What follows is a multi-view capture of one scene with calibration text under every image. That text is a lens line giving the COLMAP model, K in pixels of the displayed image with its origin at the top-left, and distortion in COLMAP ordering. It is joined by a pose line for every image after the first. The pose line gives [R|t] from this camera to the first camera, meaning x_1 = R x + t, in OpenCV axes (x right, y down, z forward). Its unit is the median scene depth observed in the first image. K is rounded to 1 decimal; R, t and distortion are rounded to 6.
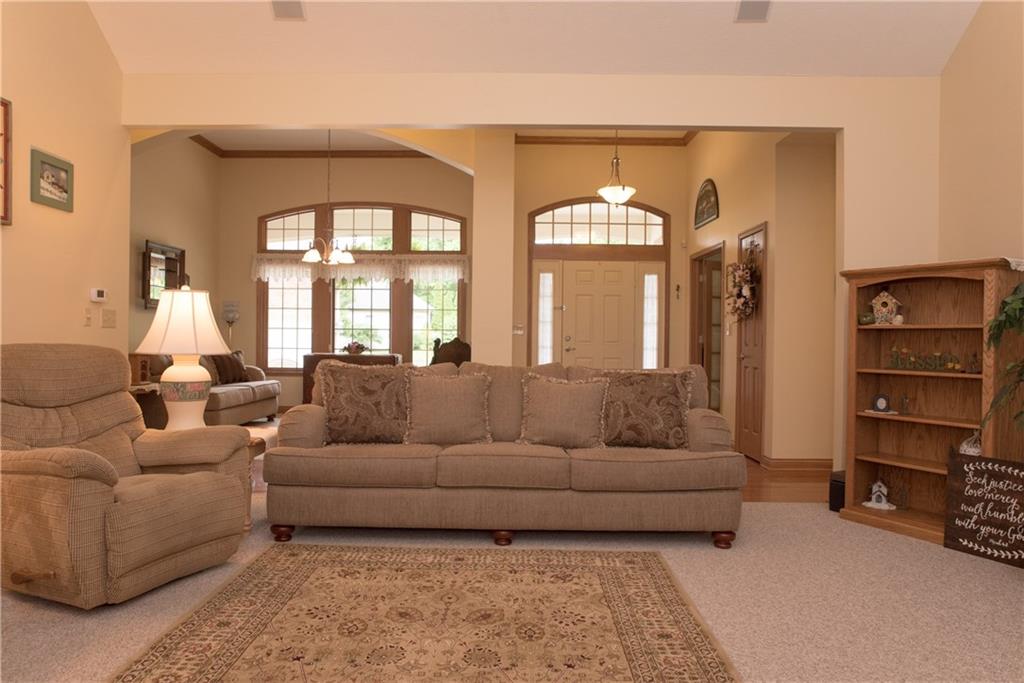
lens RADIAL K [[703.7, 0, 510.1], [0, 703.7, 345.5], [0, 0, 1]] dist [-0.122458, 0.079878]
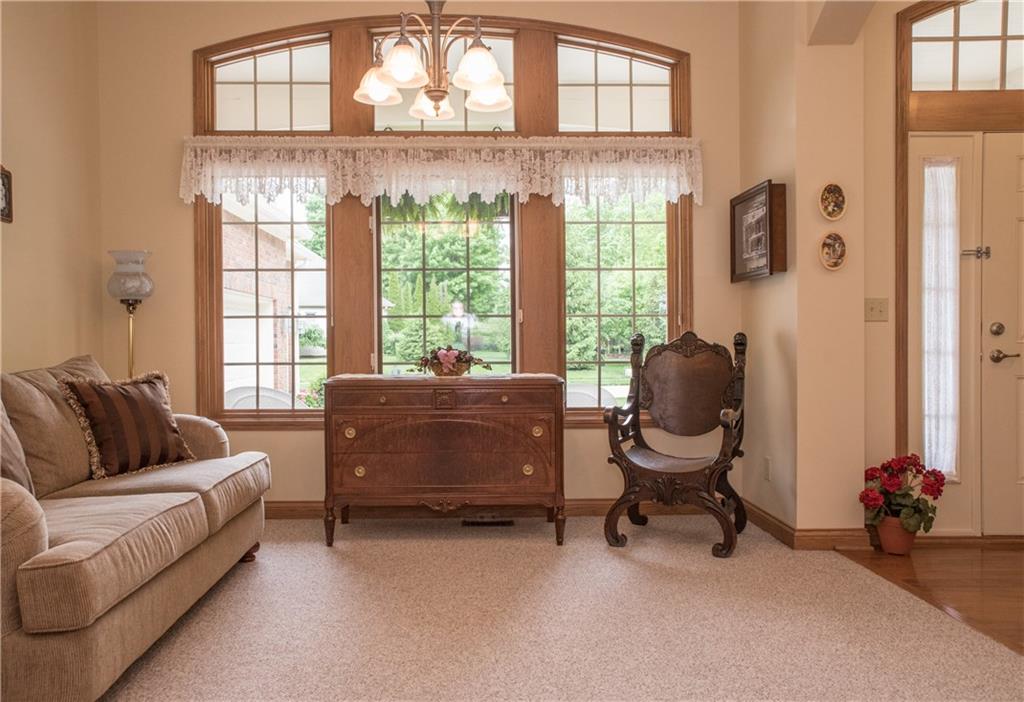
lens RADIAL K [[788.1, 0, 477.5], [0, 788.1, 360.8], [0, 0, 1]] dist [-0.039260, 0.036885]
pose [[0.999468, -0.015683, 0.028586, -0.211043], [0.015197, 0.999738, 0.017139, -0.003762], [-0.028847, -0.016695, 0.999444, 0.524555]]
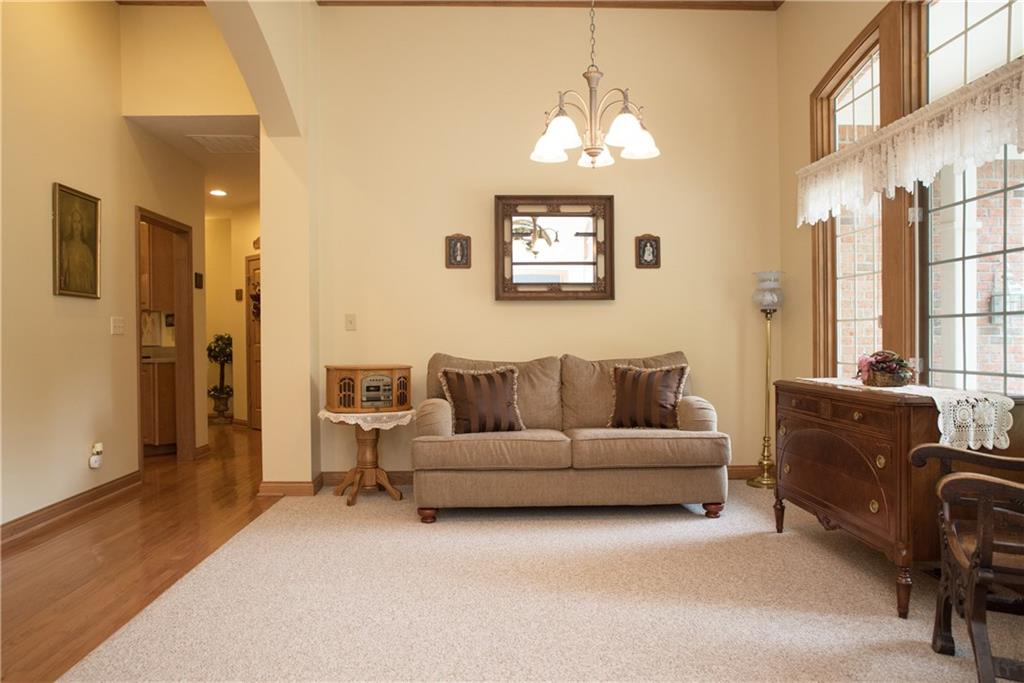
lens RADIAL K [[703.7, 0, 504.8], [0, 703.7, 337.0], [0, 0, 1]] dist [-0.122458, 0.079878]
pose [[0.027504, -0.008173, -0.999588, 0.116852], [-0.002057, 0.999964, -0.008232, -0.008843], [0.999620, 0.002282, 0.027486, 0.772787]]
